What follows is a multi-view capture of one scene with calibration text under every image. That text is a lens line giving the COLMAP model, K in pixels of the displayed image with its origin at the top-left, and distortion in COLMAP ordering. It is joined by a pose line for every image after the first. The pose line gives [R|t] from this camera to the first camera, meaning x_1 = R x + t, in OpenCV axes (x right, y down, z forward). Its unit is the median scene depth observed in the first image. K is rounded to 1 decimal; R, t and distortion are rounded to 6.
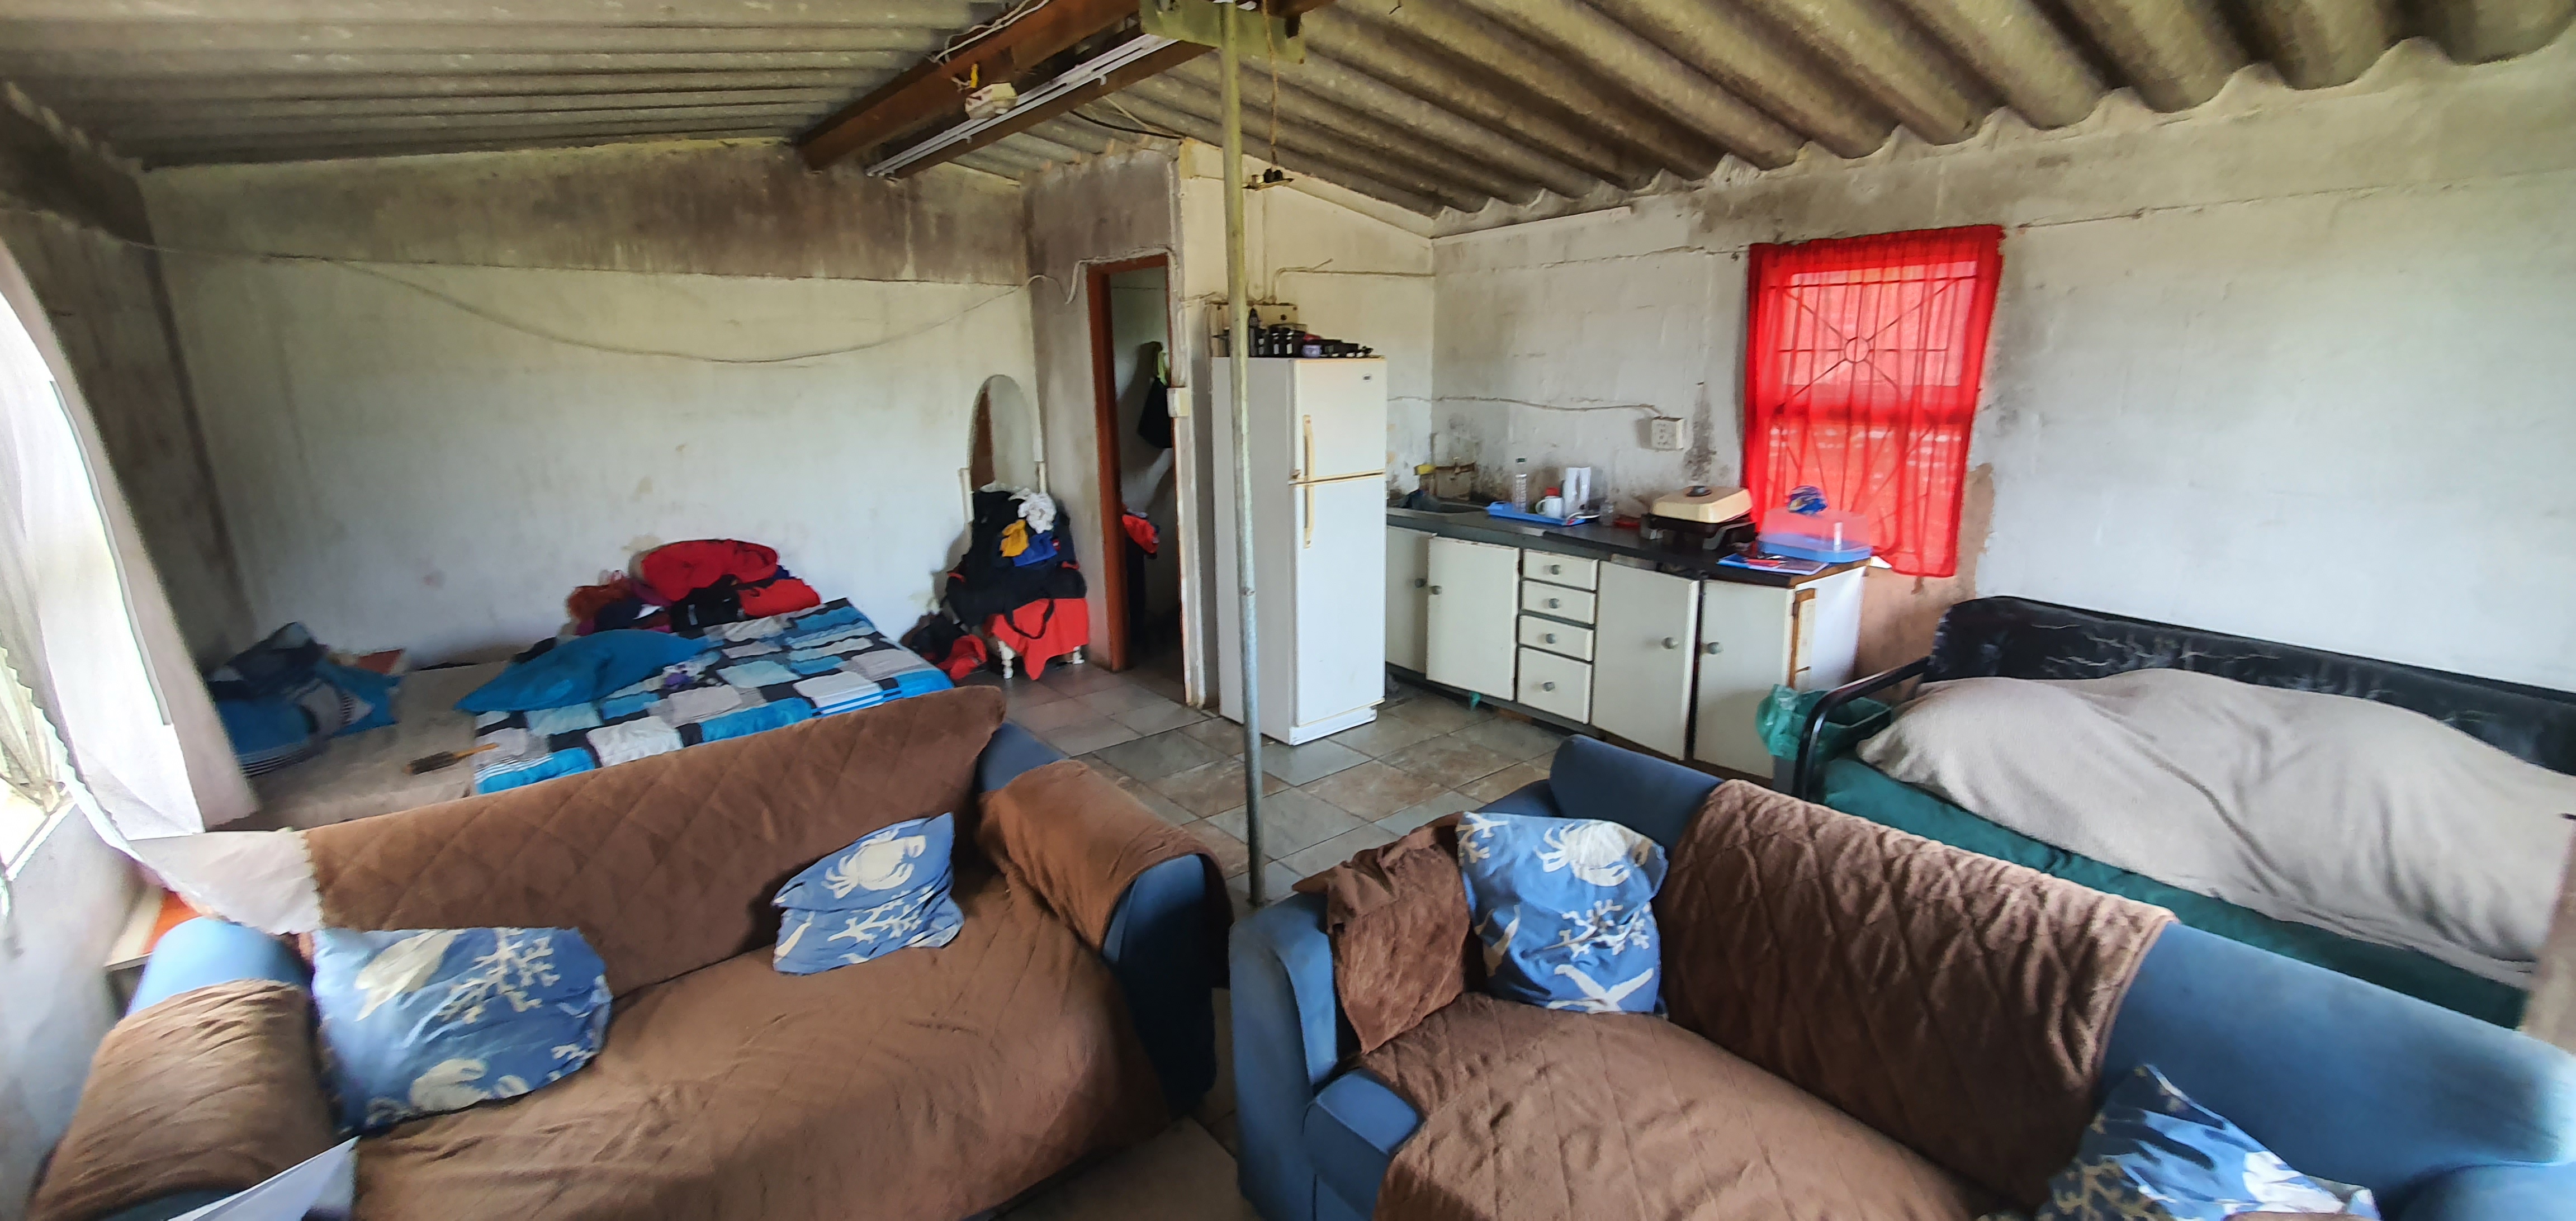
lens RADIAL K [[1022.9, 0, 1295.7], [0, 1022.9, 608.8], [0, 0, 1]] dist [0.003518, 0.000052]
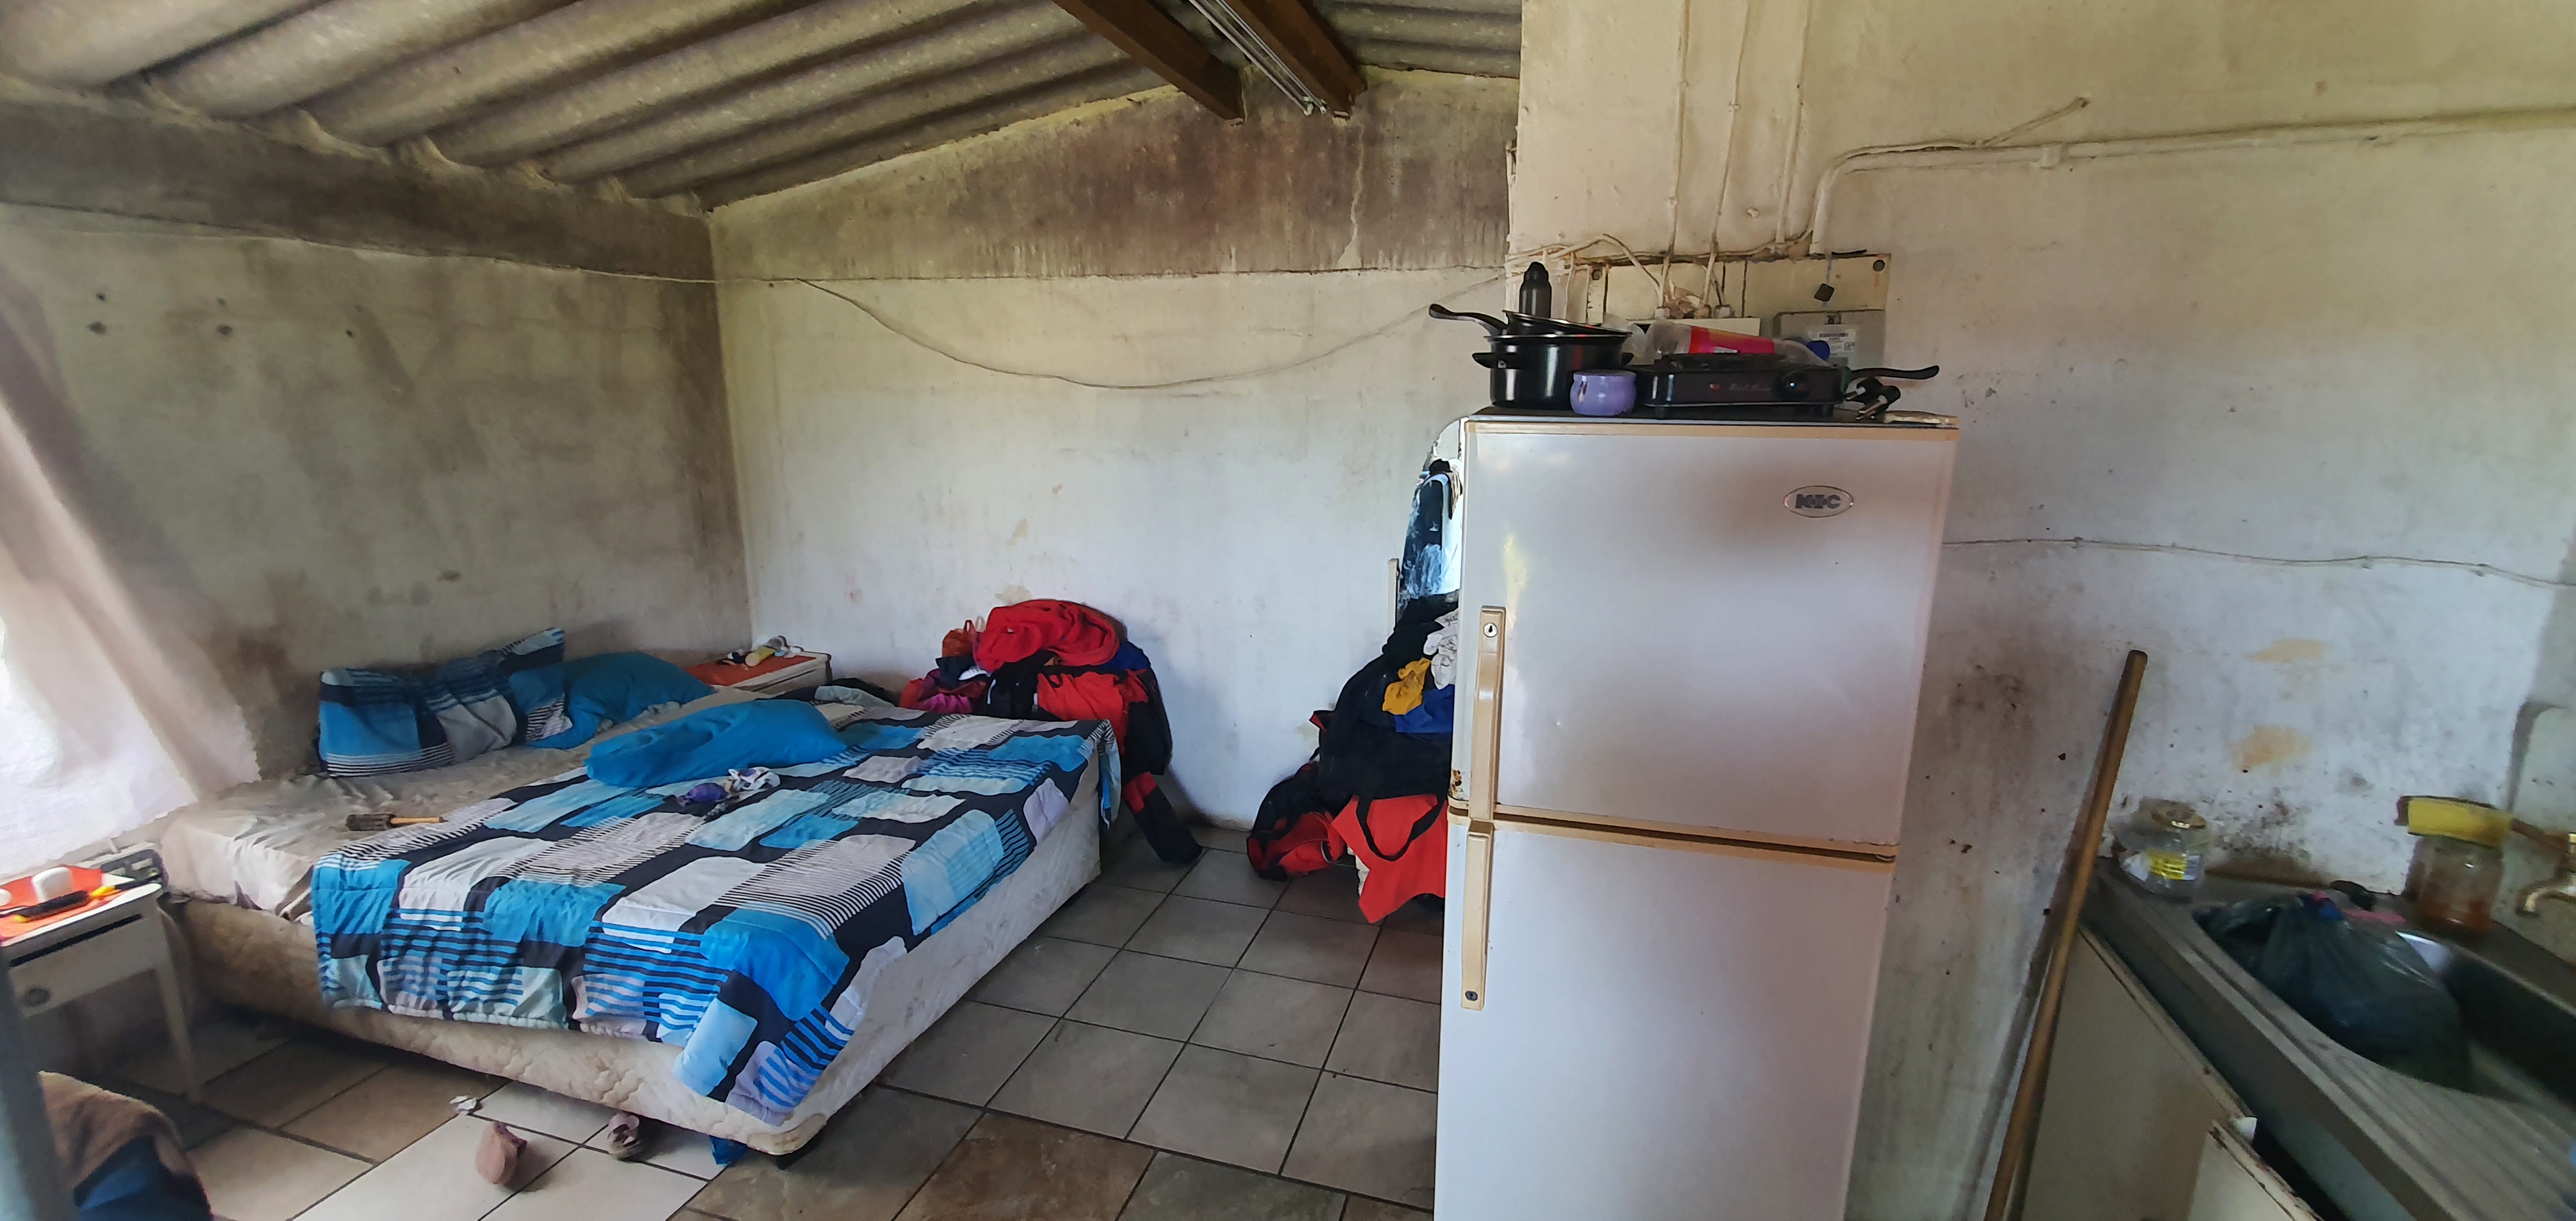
lens RADIAL K [[1022.9, 0, 1292.1], [0, 1022.9, 617.6], [0, 0, 1]] dist [0.003518, 0.000052]
pose [[0.570924, 0.200236, -0.796211, 0.190675], [-0.213959, 0.972579, 0.091170, -0.177383], [0.792633, 0.118306, 0.598110, 0.688537]]
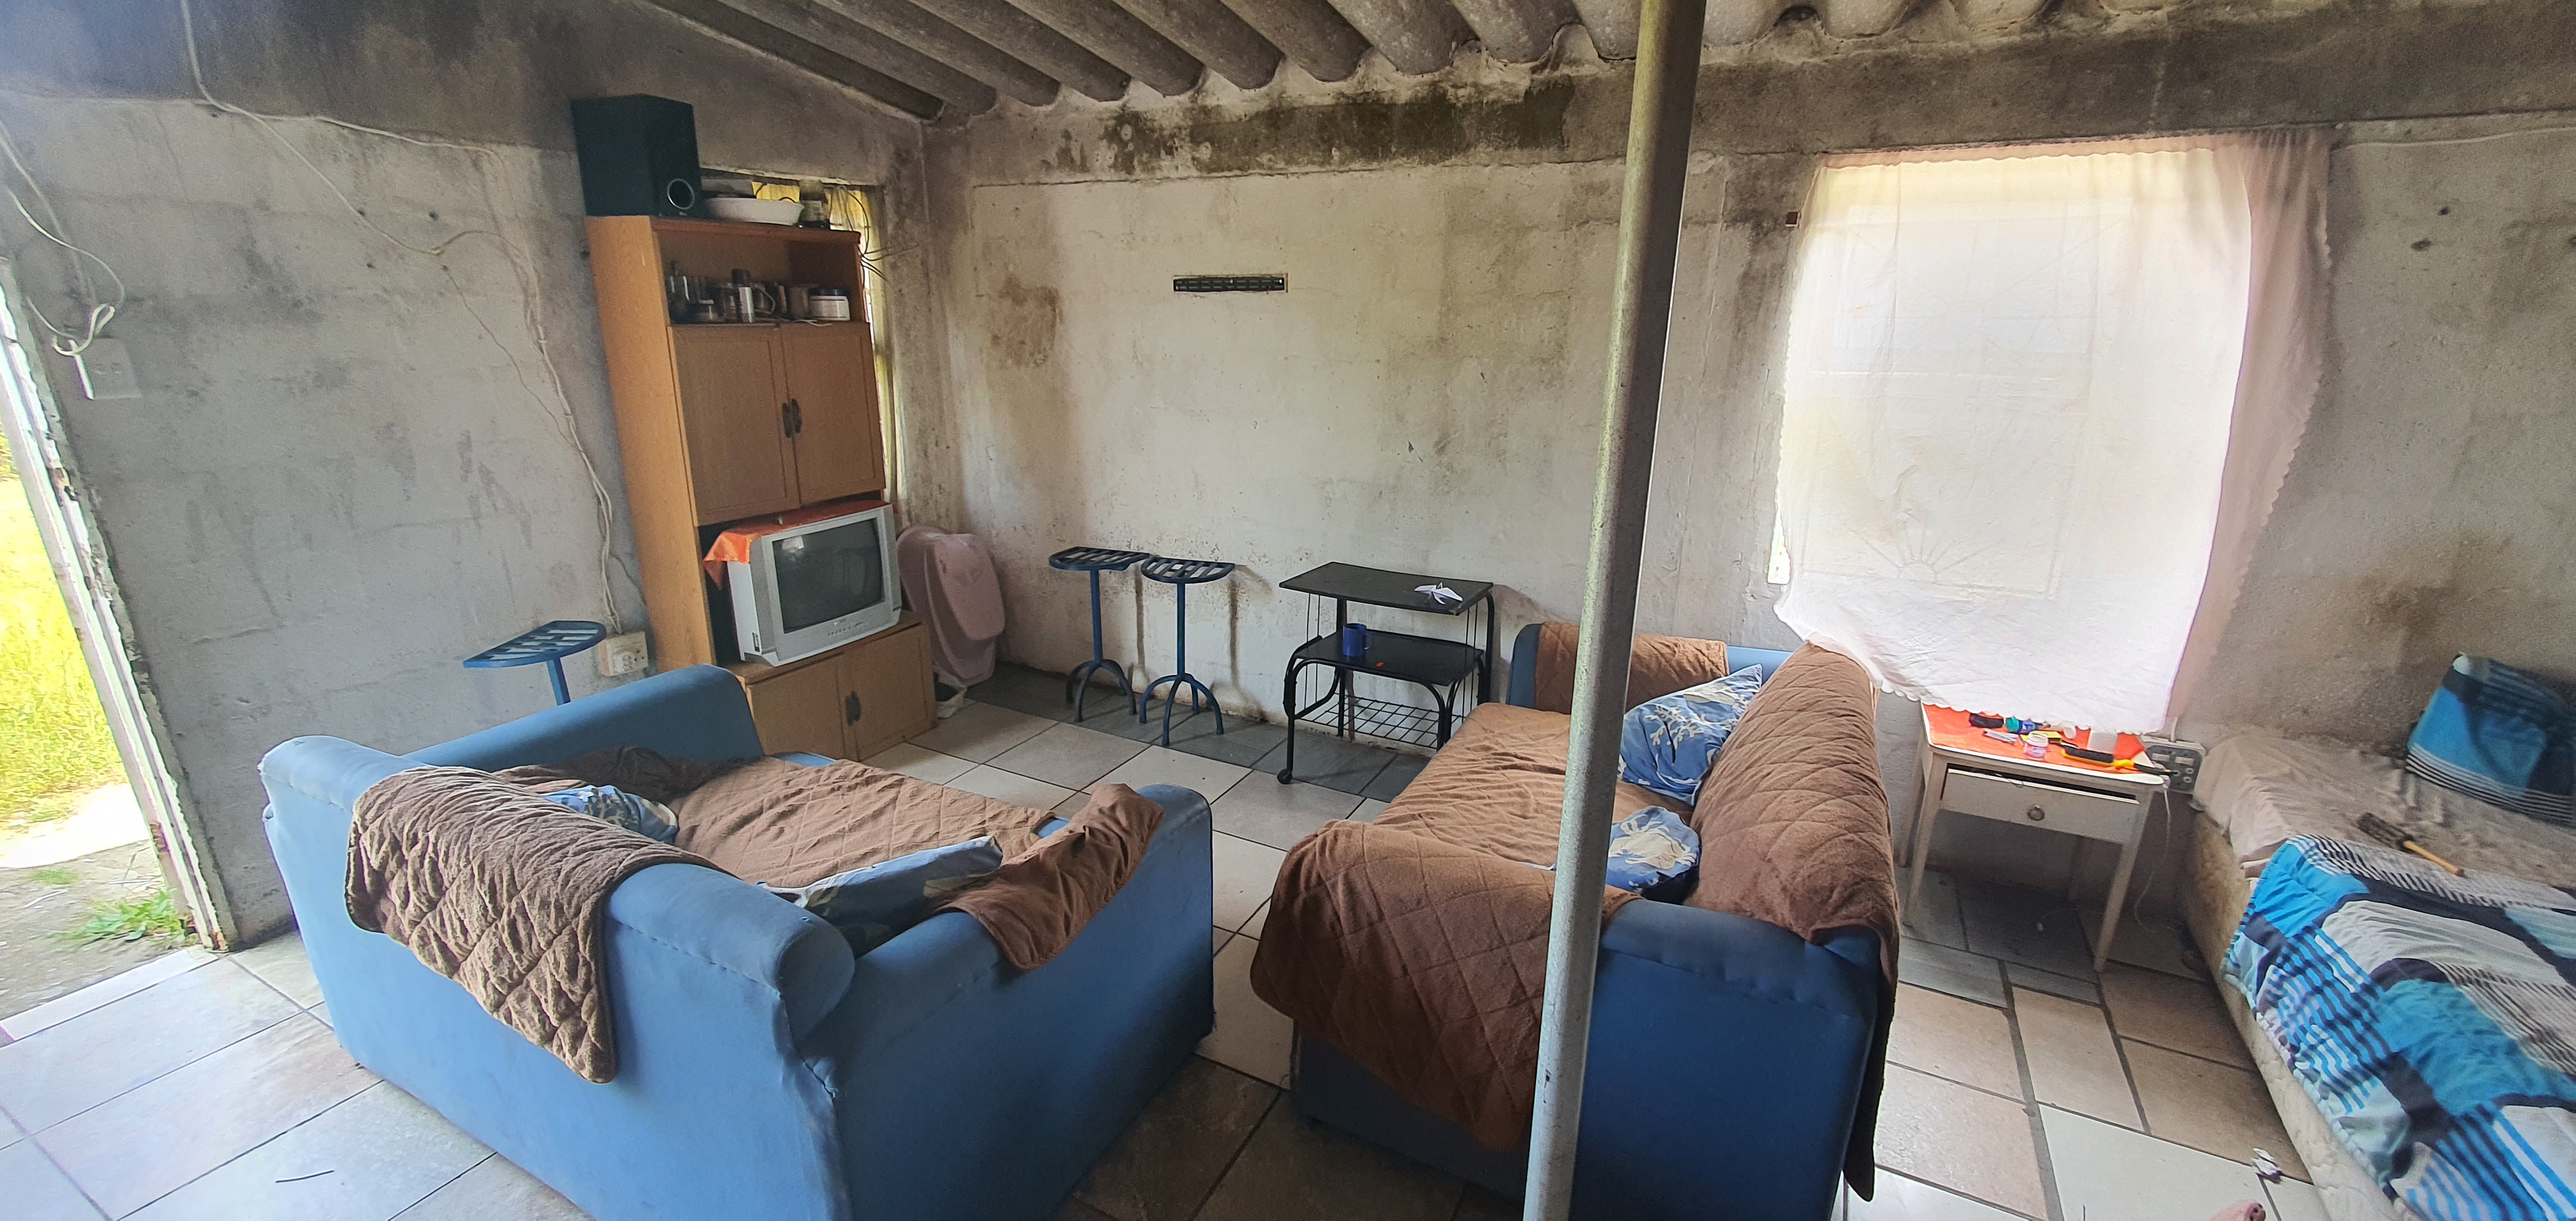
lens RADIAL K [[1022.9, 0, 1289.0], [0, 1022.9, 610.3], [0, 0, 1]] dist [0.003518, 0.000052]
pose [[-0.917267, 0.125942, -0.377836, 0.109329], [-0.090571, 0.857868, 0.505826, -0.192563], [0.387838, 0.498198, -0.775487, 0.760465]]
